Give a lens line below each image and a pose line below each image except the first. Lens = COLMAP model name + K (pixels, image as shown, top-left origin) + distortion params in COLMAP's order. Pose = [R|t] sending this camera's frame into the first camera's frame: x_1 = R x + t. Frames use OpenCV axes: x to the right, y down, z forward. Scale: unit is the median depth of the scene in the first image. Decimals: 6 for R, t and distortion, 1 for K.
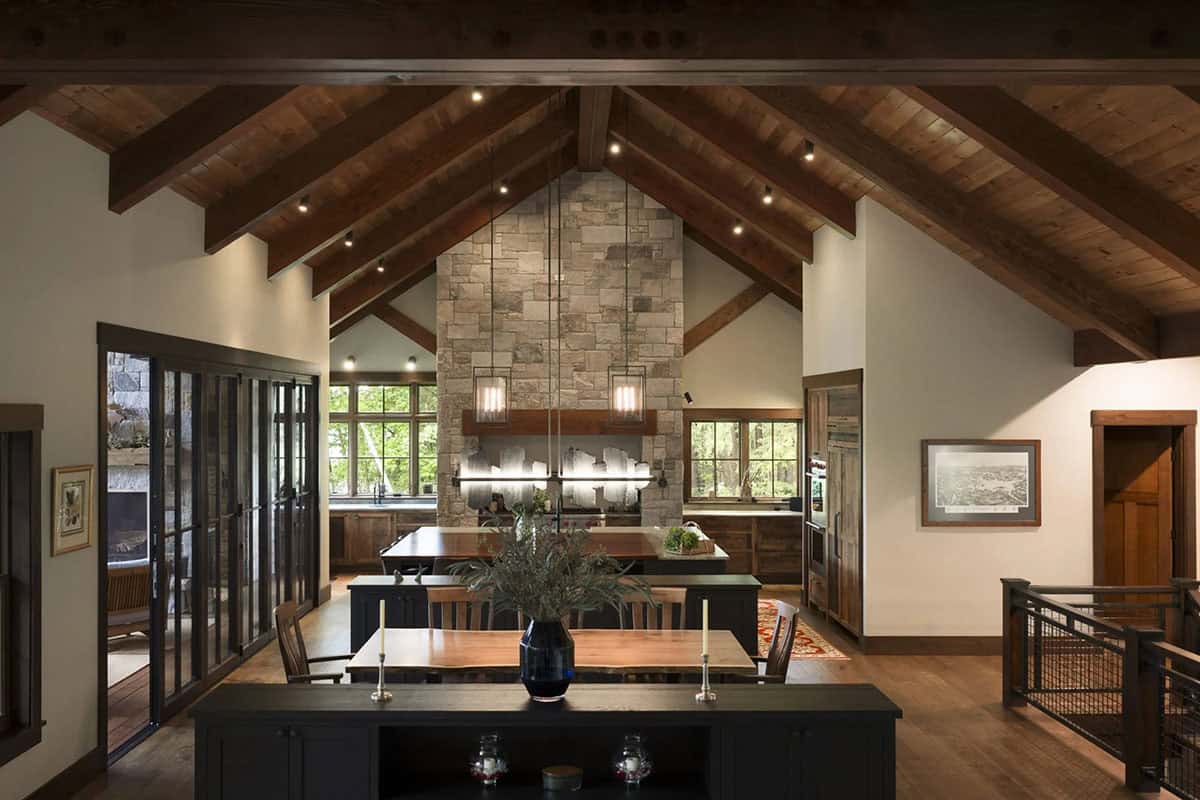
lens RADIAL K [[961.2, 0, 586.0], [0, 961.2, 403.4], [0, 0, 1]] dist [0.014379, 0.001830]
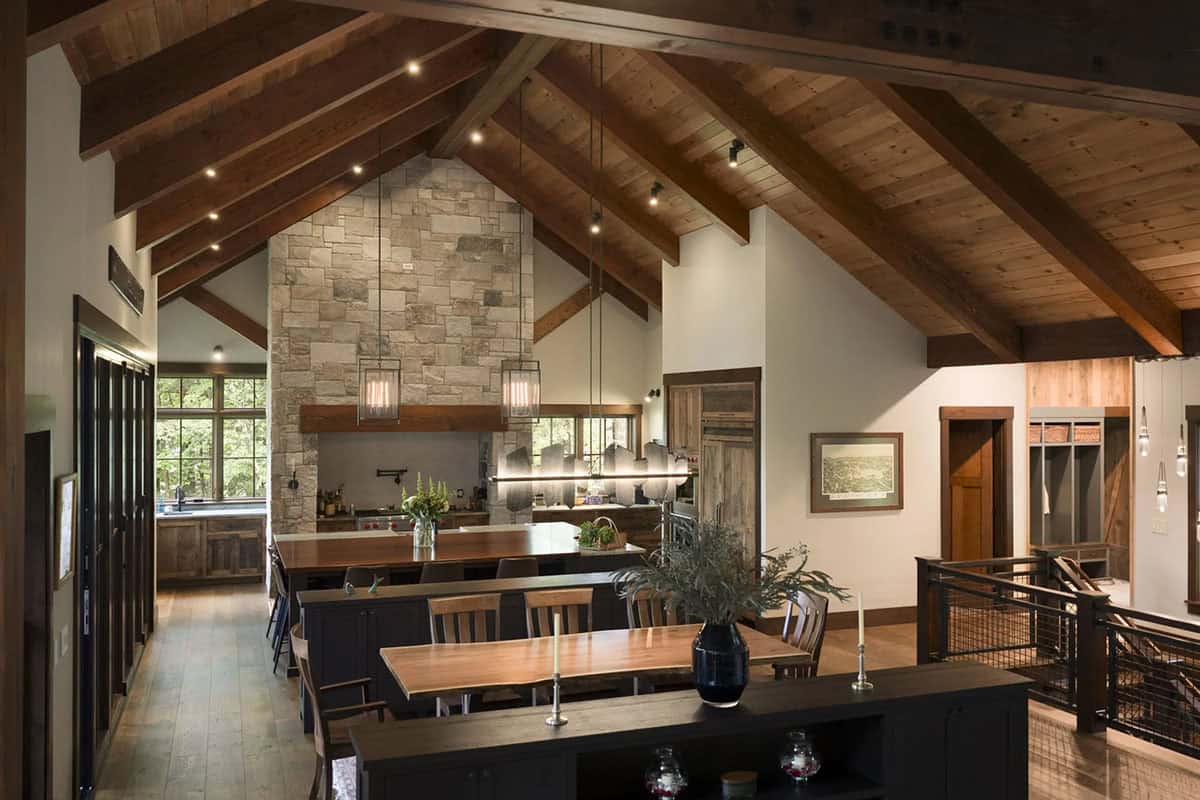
lens RADIAL K [[951.8, 0, 600.0], [0, 951.8, 400.0], [0, 0, 1]] dist [0.028807, -0.004088]
pose [[0.942435, 0.003326, 0.334374, -0.164068], [-0.003585, 0.999994, 0.000156, 0.000546], [-0.334371, -0.001346, 0.942440, 0.046218]]
